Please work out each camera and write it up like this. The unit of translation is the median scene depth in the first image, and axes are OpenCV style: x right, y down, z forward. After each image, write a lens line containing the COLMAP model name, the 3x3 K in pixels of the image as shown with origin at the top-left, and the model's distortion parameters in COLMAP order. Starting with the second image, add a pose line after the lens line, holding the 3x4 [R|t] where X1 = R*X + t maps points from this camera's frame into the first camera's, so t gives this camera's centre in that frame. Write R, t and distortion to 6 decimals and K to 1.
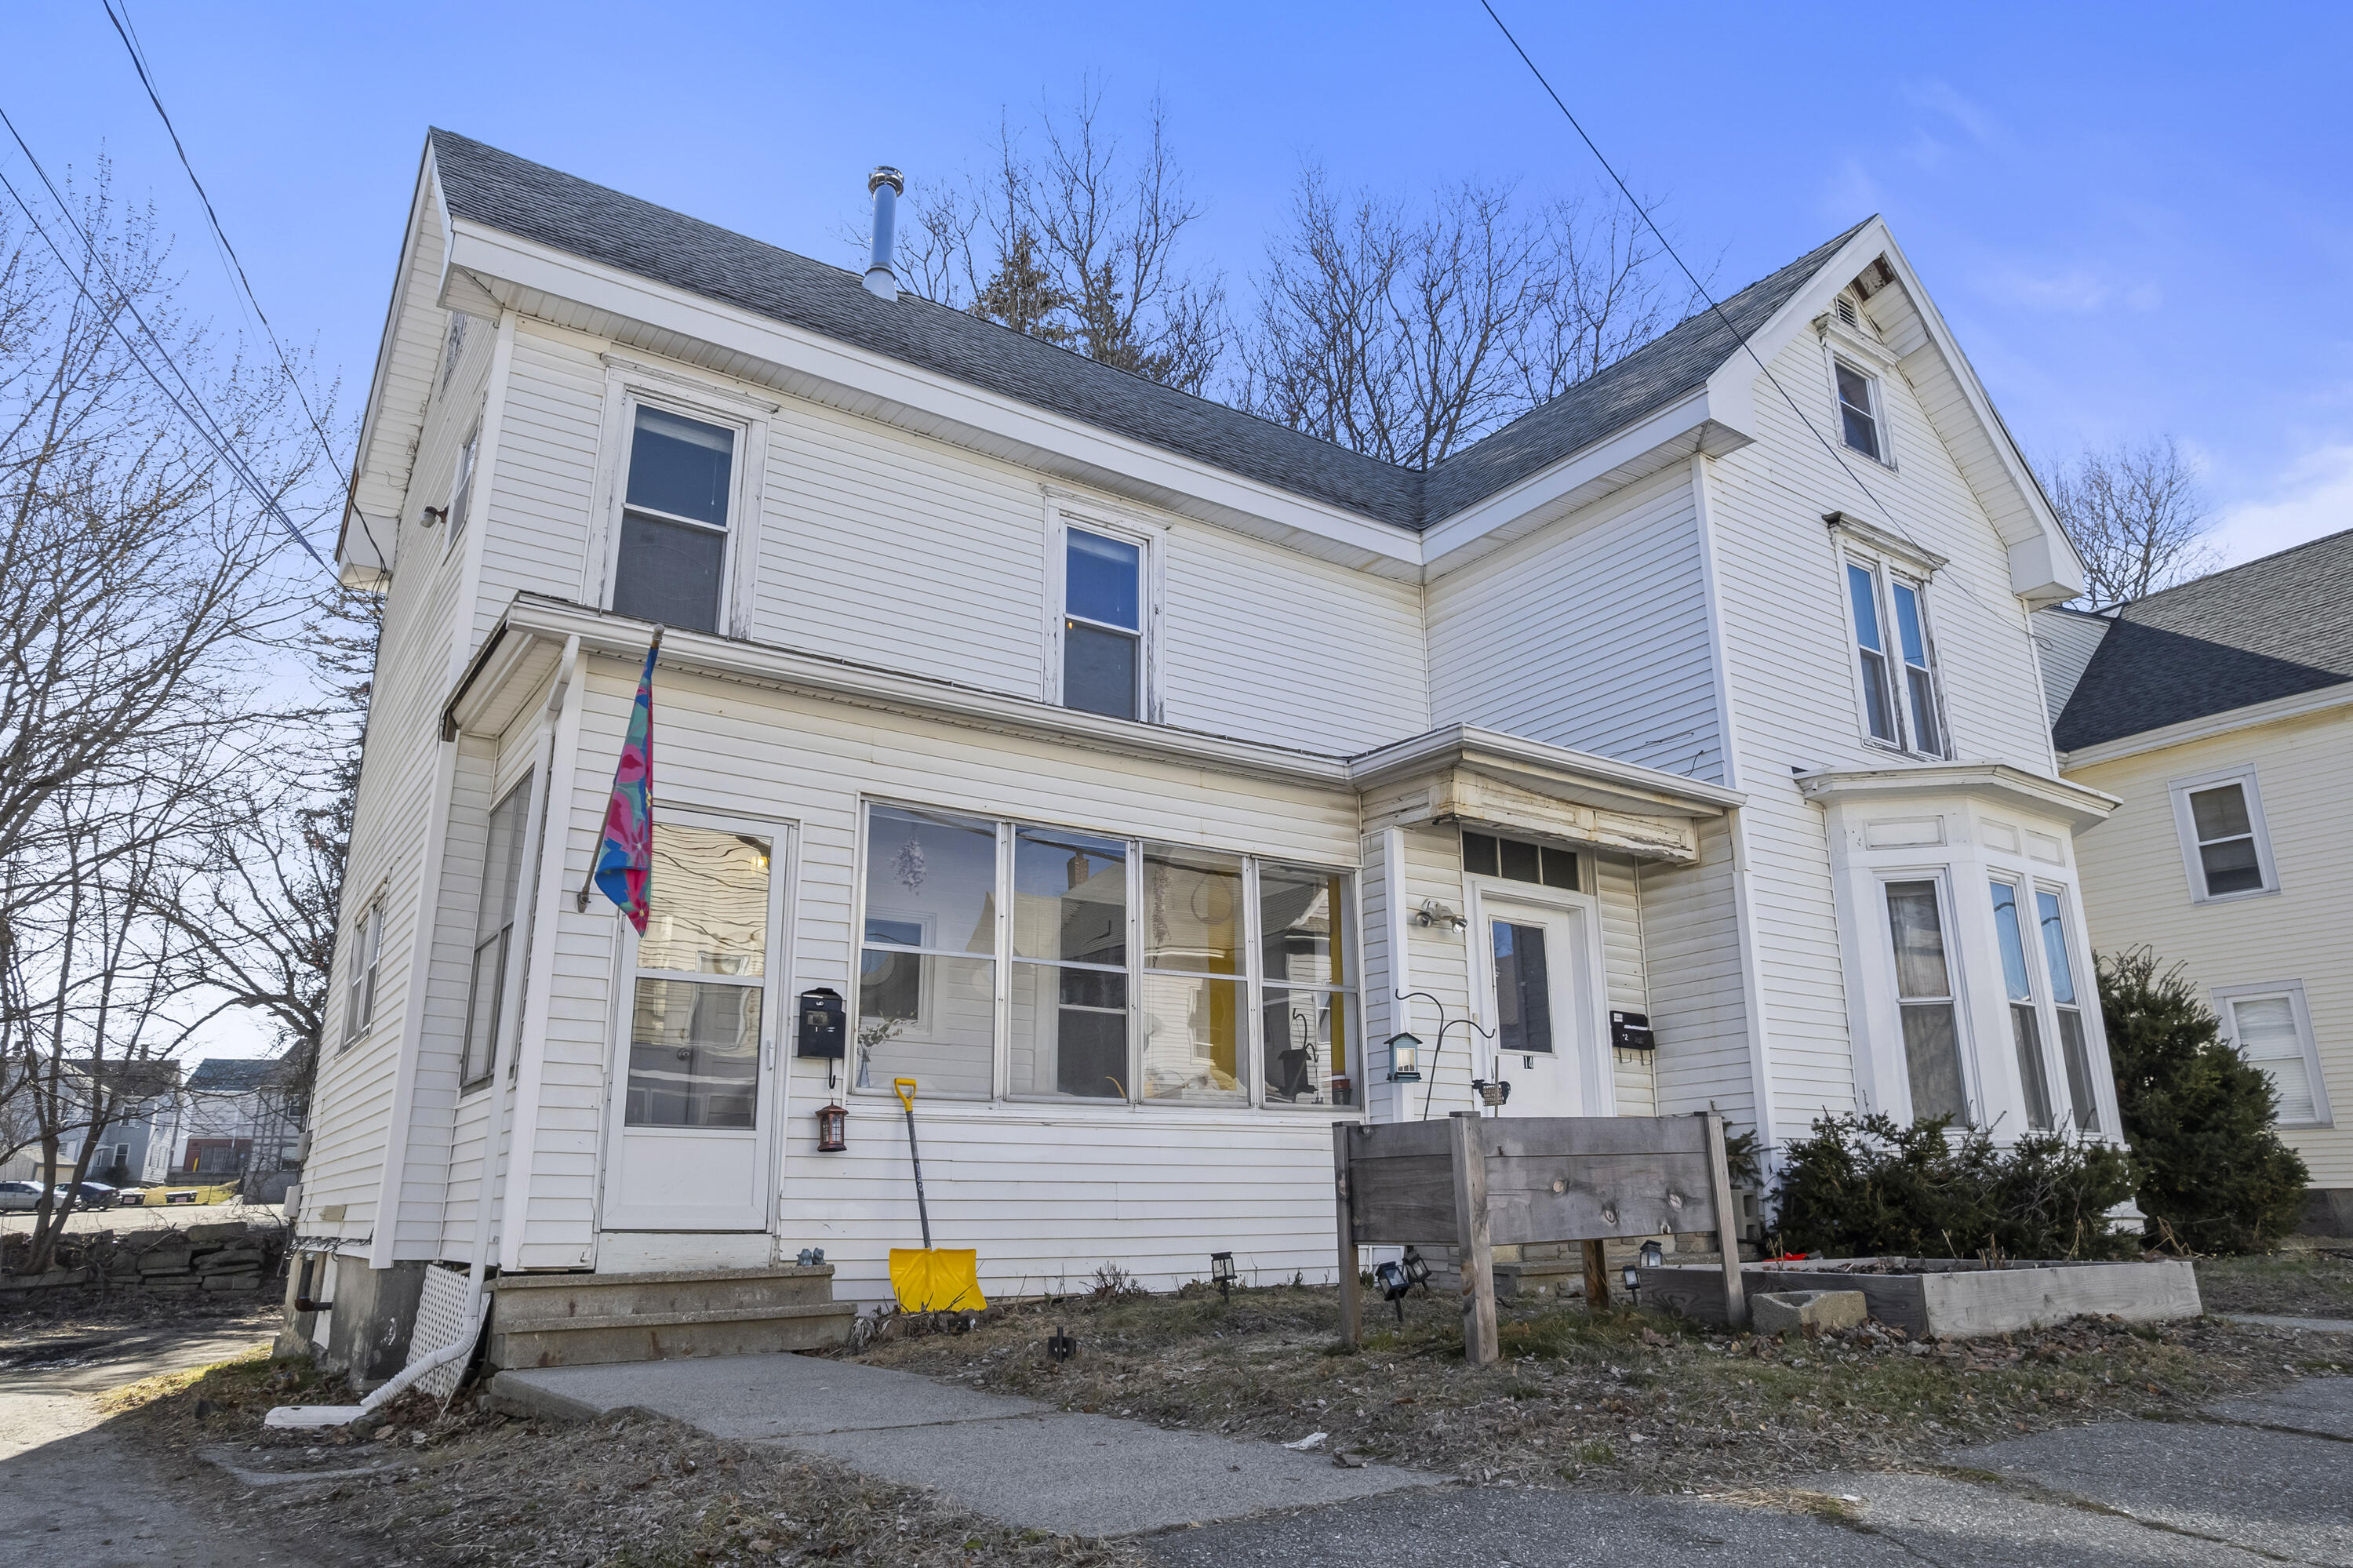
lens RADIAL K [[1505.8, 0, 1189.1], [0, 1505.8, 792.2], [0, 0, 1]] dist [-0.050385, 0.043023]
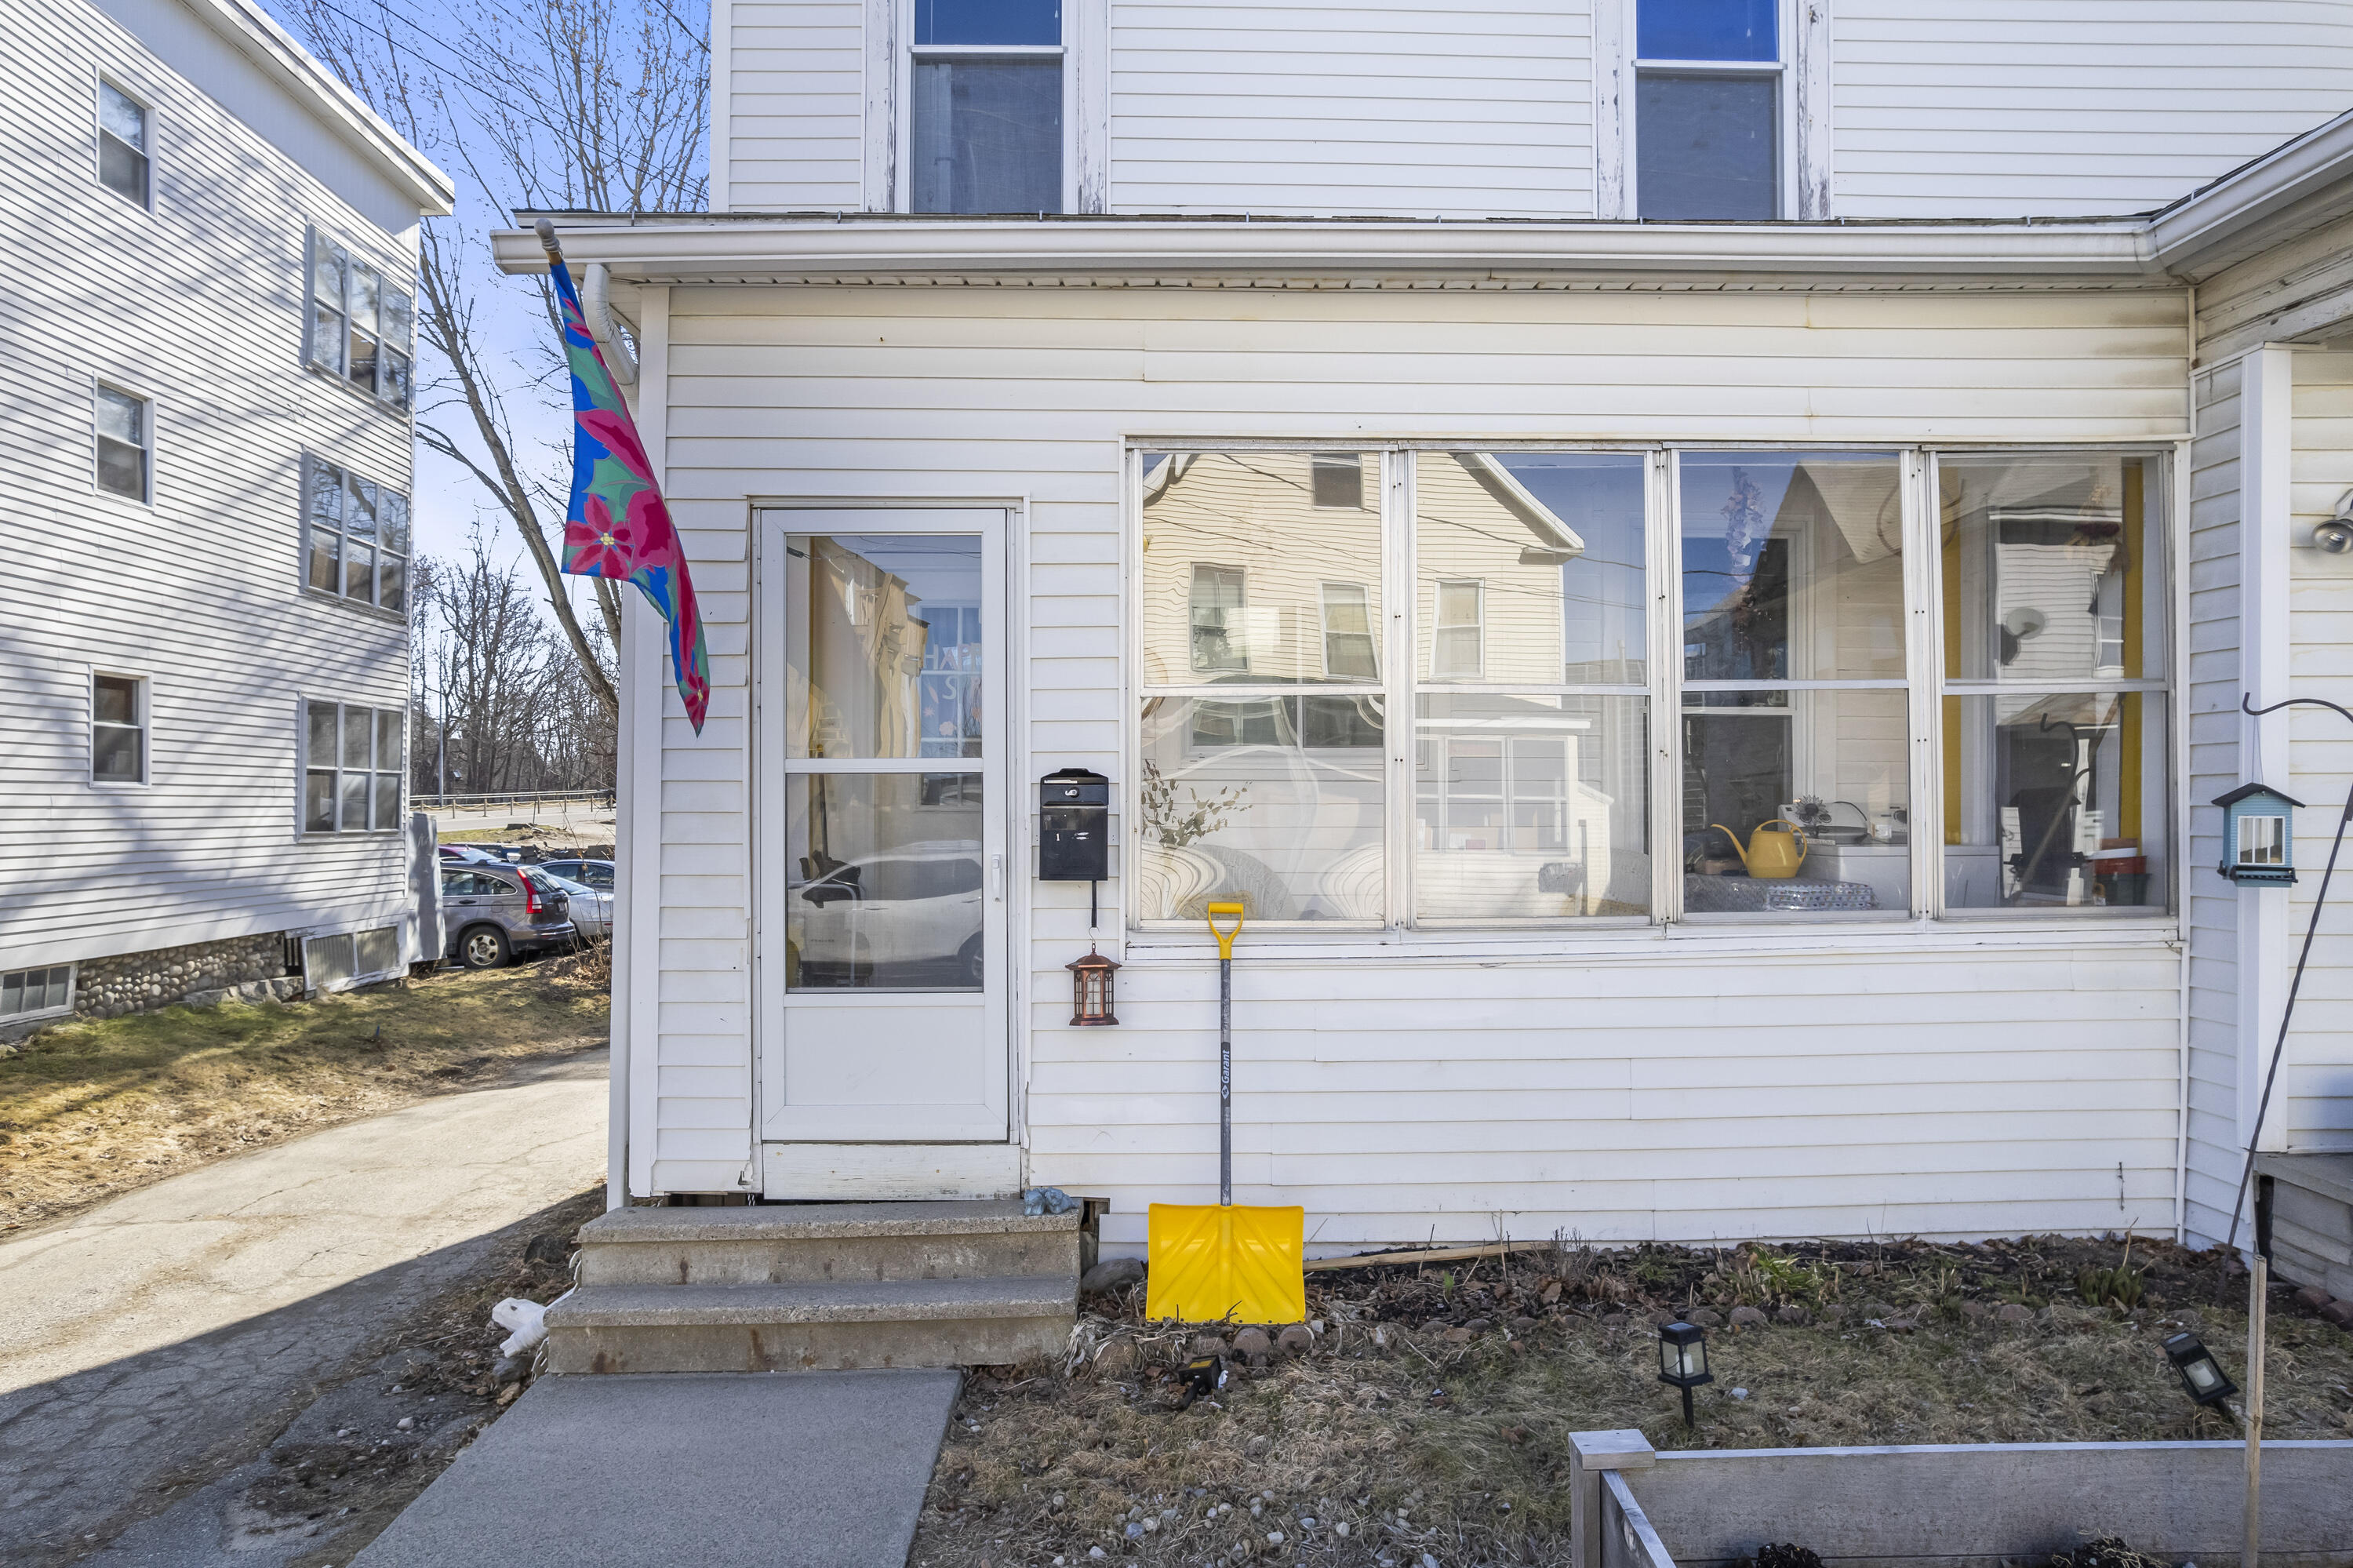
lens RADIAL K [[1505.8, 0, 1189.1], [0, 1505.8, 792.2], [0, 0, 1]] dist [-0.050385, 0.043023]
pose [[0.839113, 0.002808, -0.543950, 0.105767], [0.142612, 0.963872, 0.224972, 0.005017], [0.524930, -0.266351, 0.808397, 0.400151]]
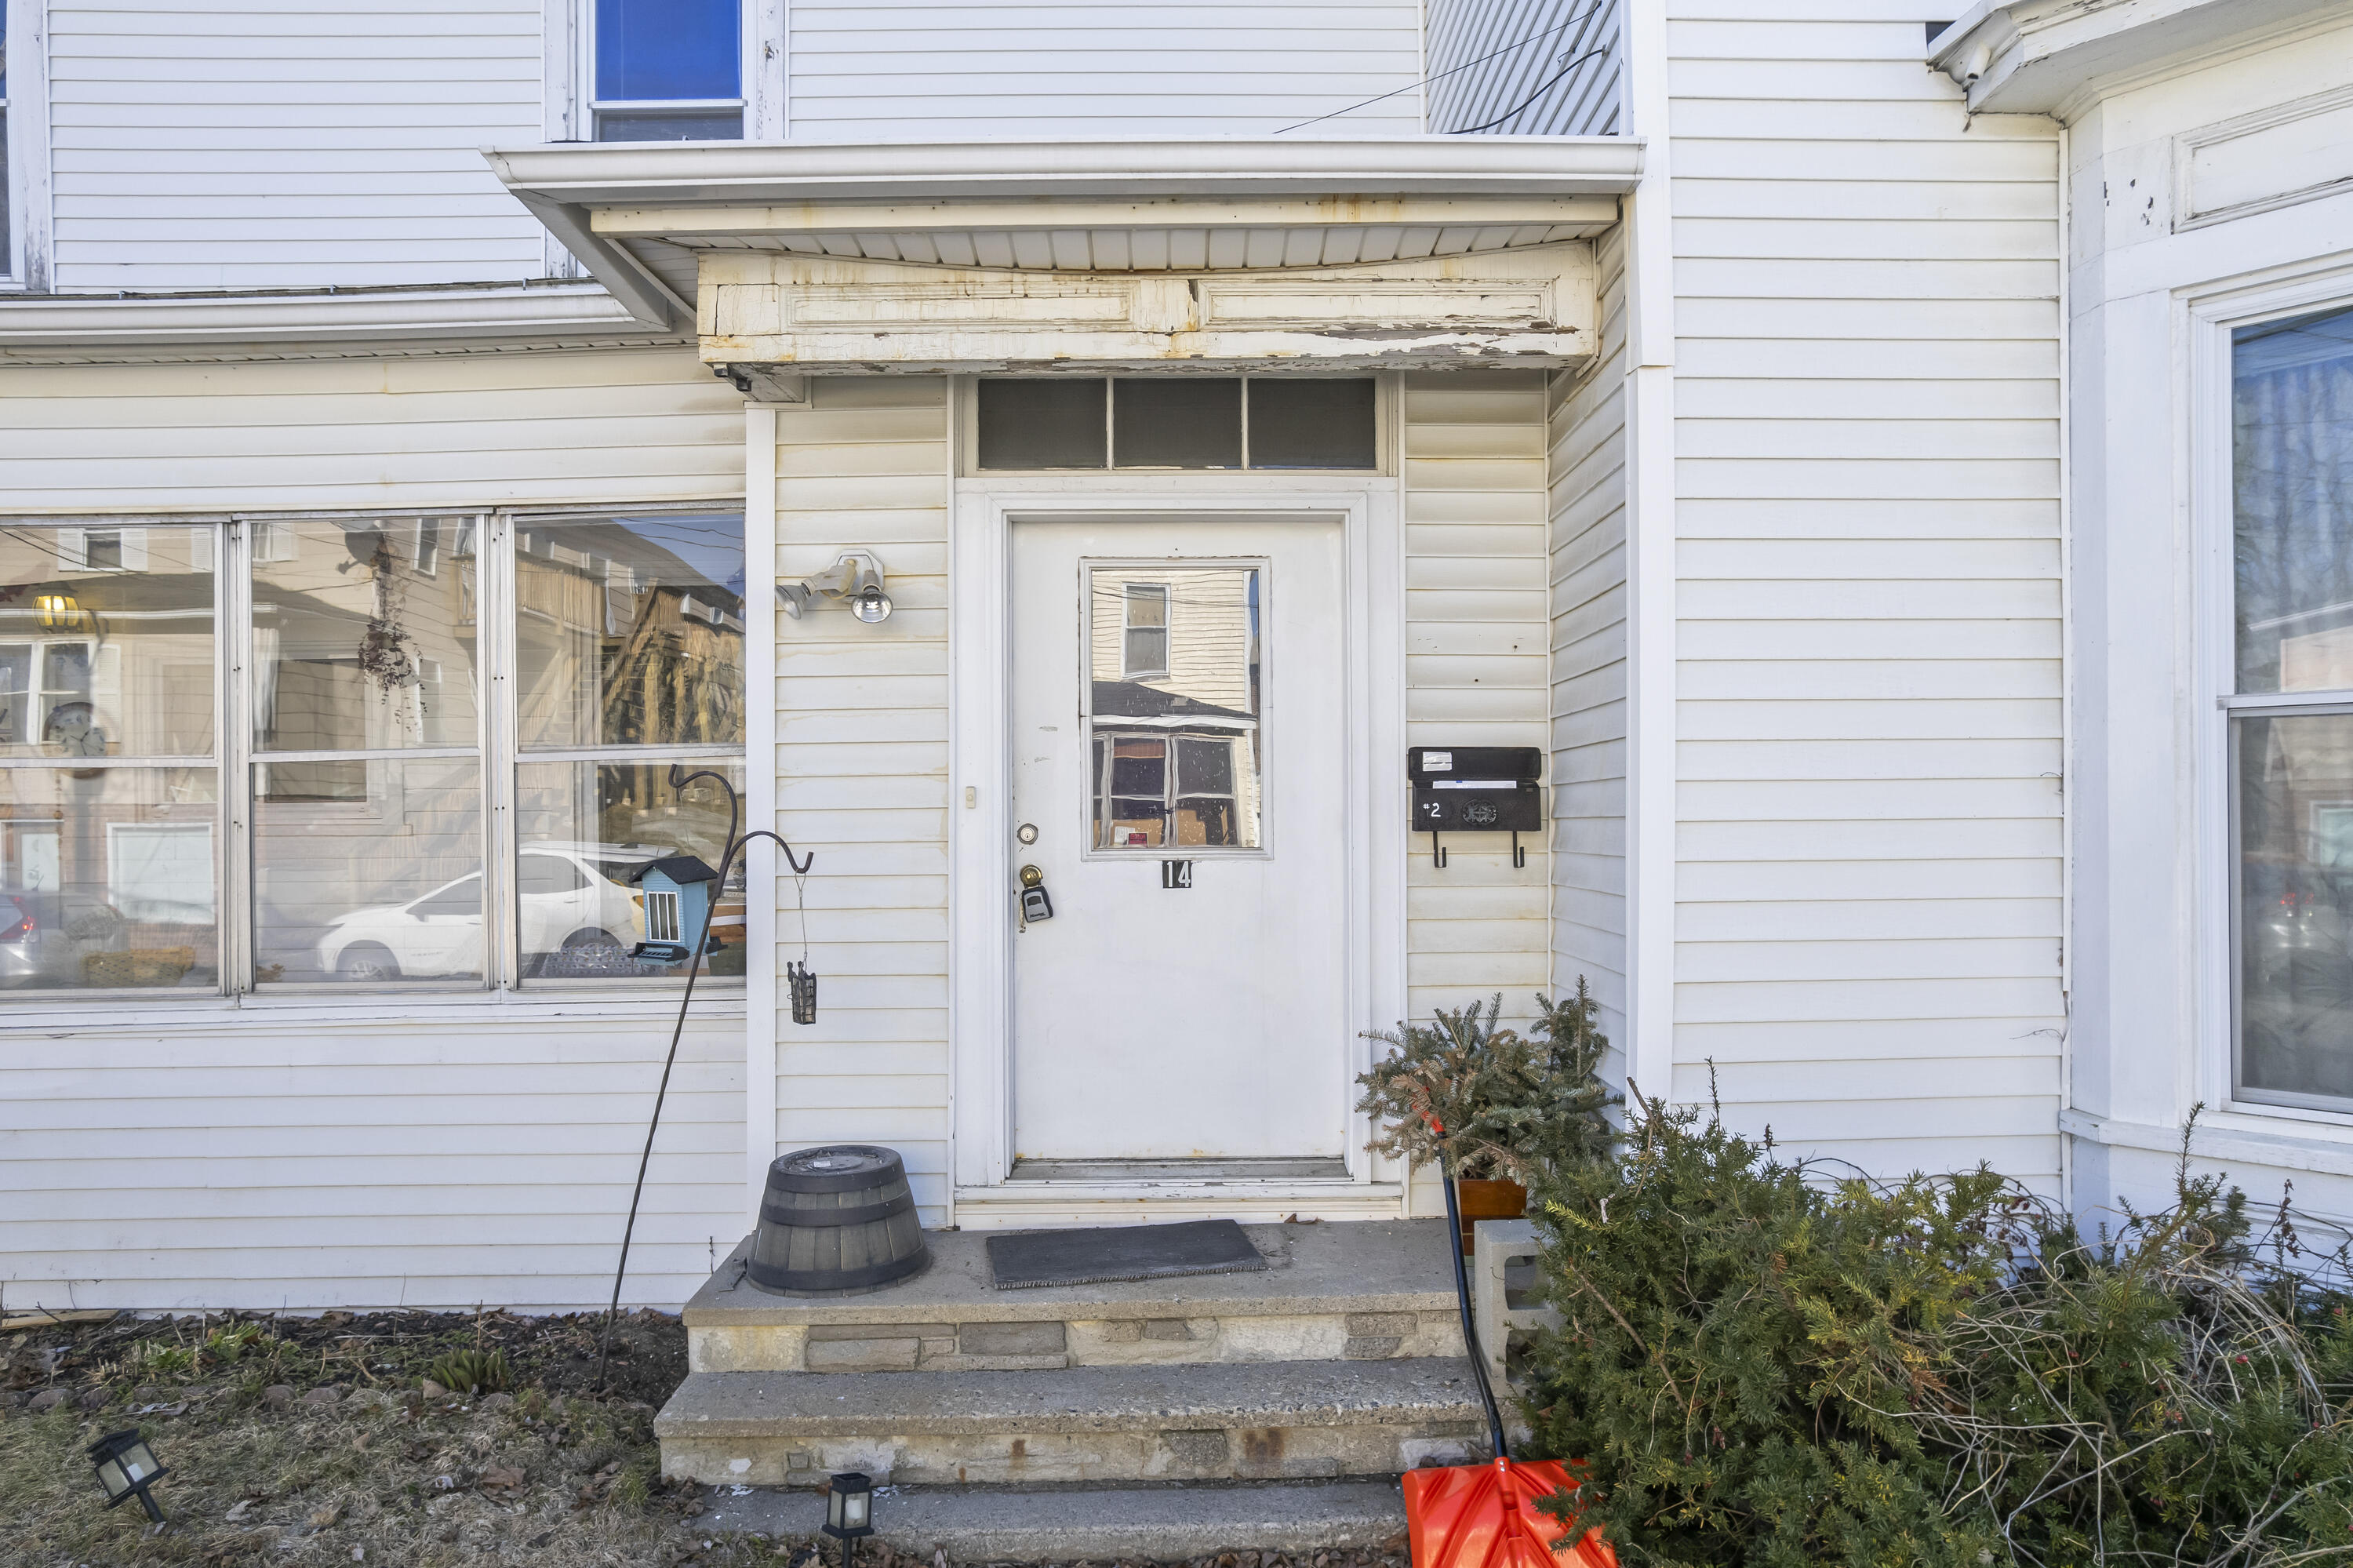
lens RADIAL K [[1574.7, 0, 1176.0], [0, 1574.7, 809.6], [0, 0, 1]] dist [-0.071065, 0.060977]
pose [[0.825440, -0.001392, -0.564488, 0.515054], [0.156627, 0.961297, 0.226663, 0.054504], [0.542326, -0.275510, 0.793711, 0.650033]]
